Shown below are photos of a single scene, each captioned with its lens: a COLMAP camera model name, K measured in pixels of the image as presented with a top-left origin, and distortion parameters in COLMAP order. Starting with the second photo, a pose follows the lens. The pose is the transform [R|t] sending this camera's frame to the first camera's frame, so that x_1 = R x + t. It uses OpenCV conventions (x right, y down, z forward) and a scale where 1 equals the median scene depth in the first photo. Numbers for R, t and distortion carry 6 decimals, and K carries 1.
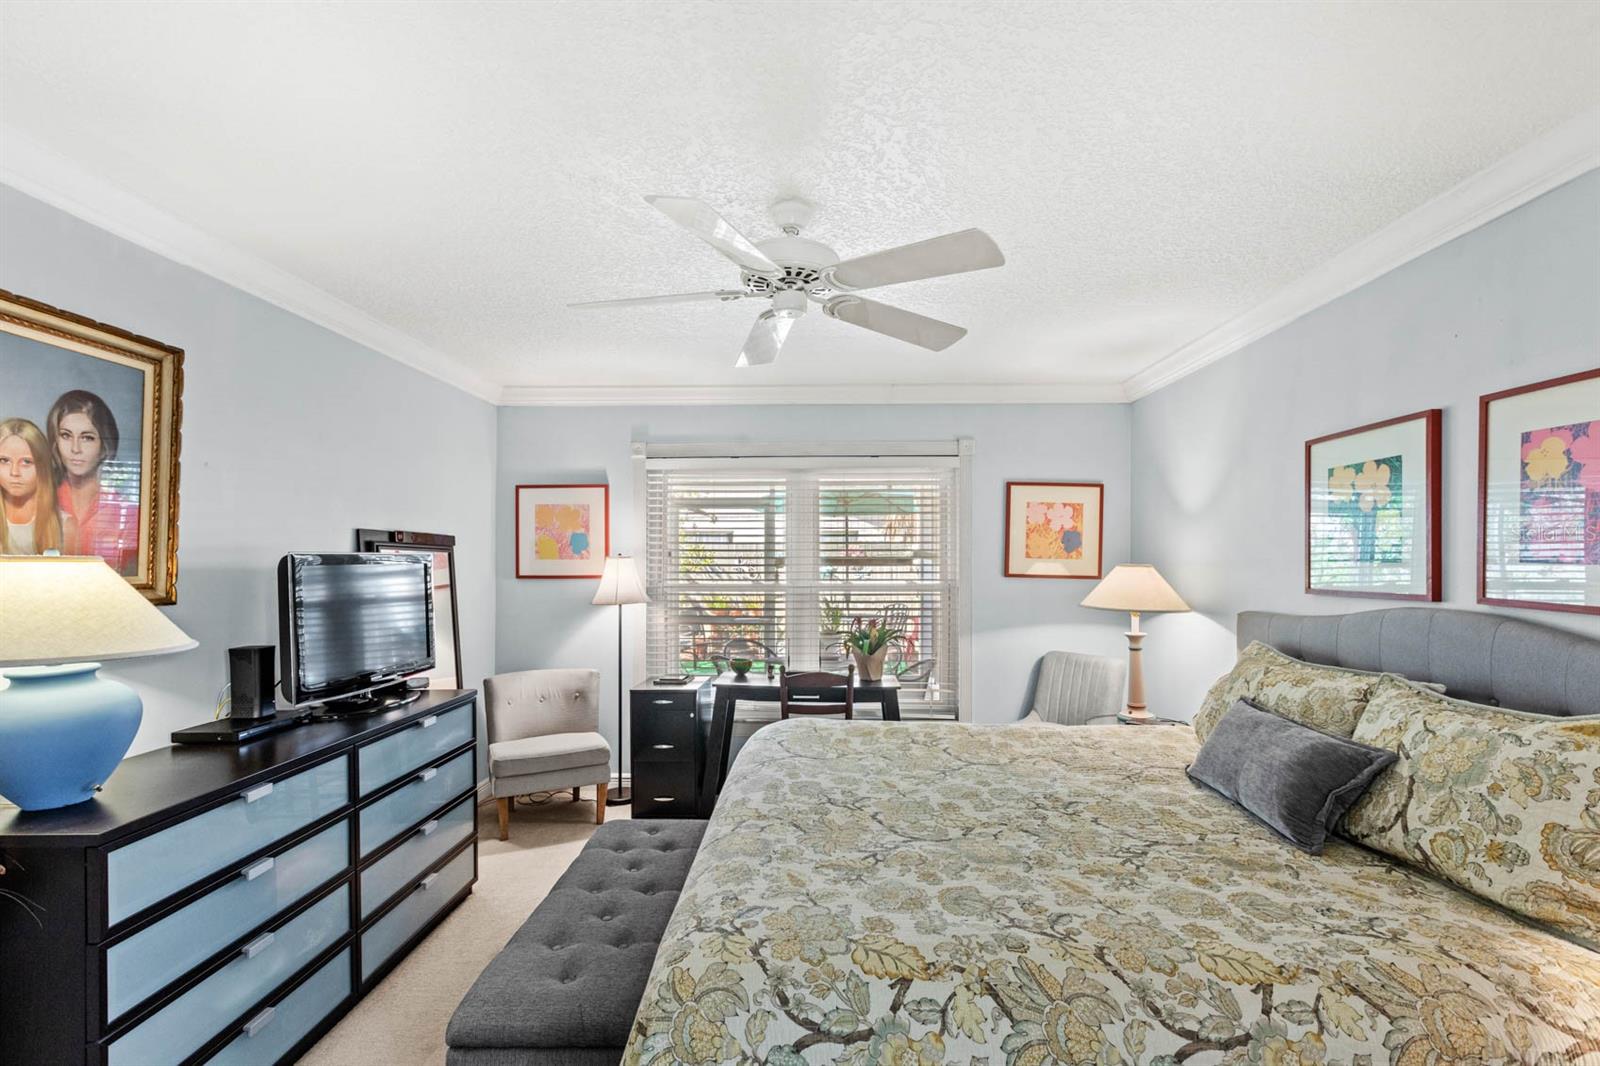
lens RADIAL K [[727.8, 0, 800.3], [0, 727.8, 539.4], [0, 0, 1]] dist [0.002169, 0.000296]
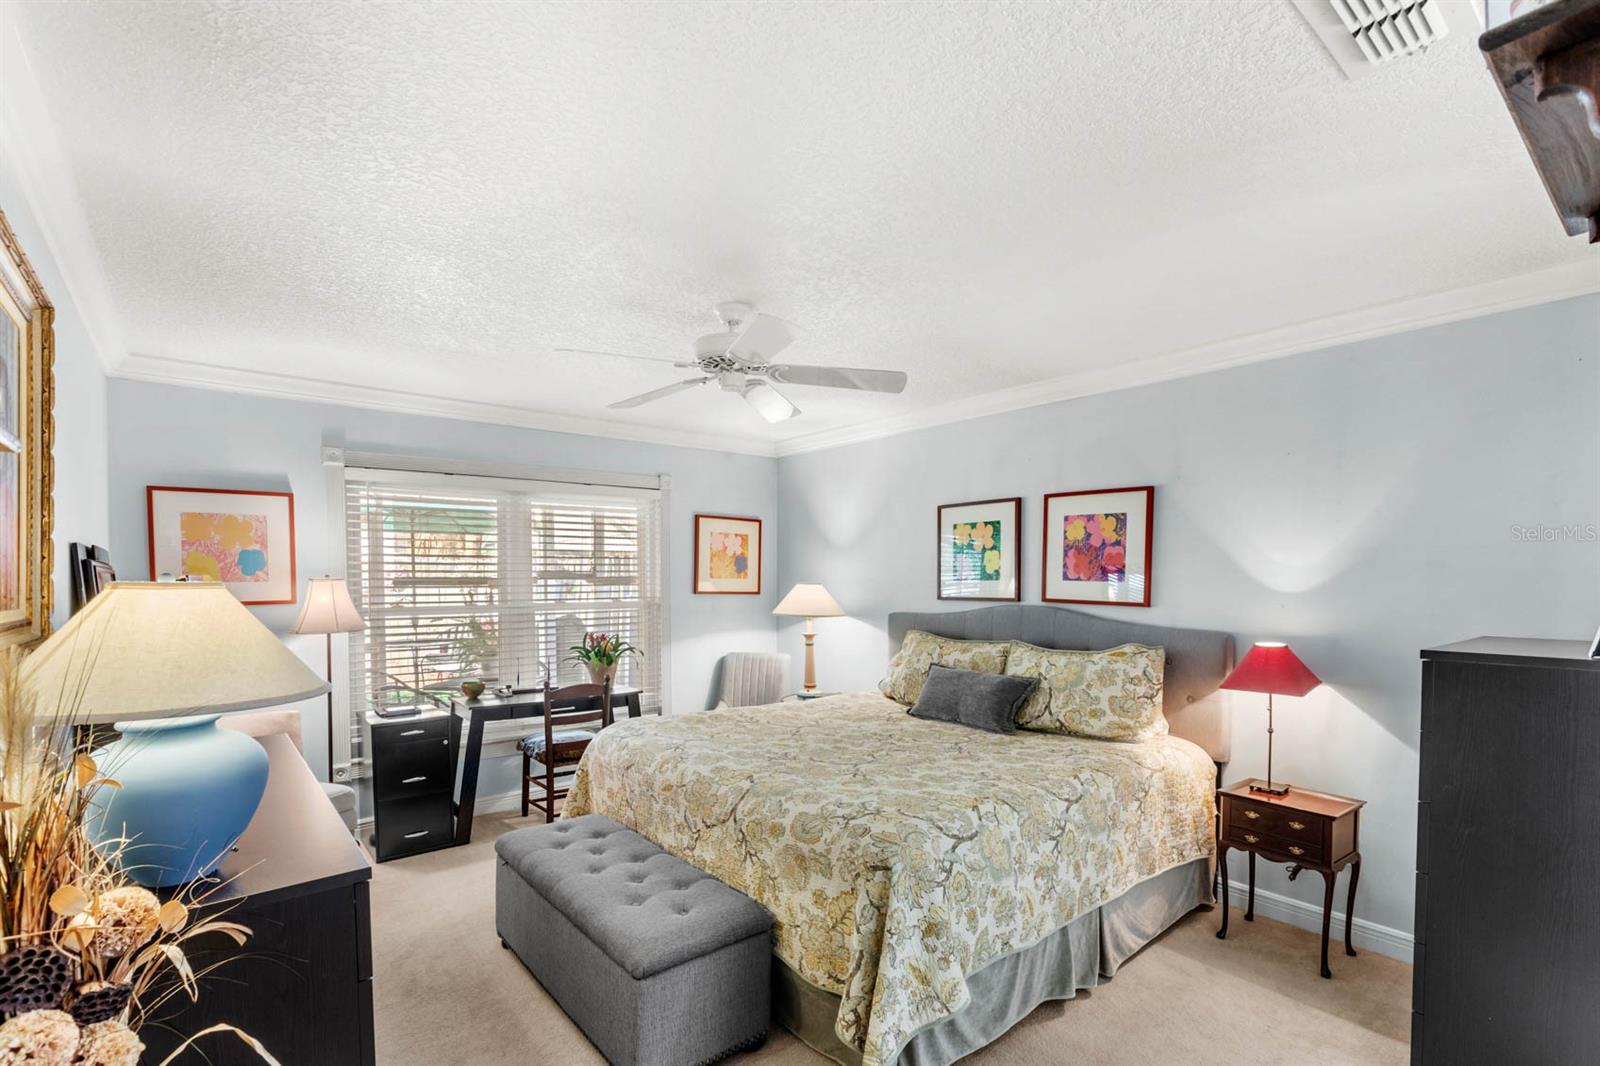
lens RADIAL K [[763.6, 0, 766.9], [0, 763.6, 580.0], [0, 0, 1]] dist [0.004142, 0.000361]
pose [[0.768754, -0.005055, 0.639525, -0.820727], [-0.013951, 0.999598, 0.024671, -0.008117], [-0.639393, -0.027888, 0.768374, -0.078532]]
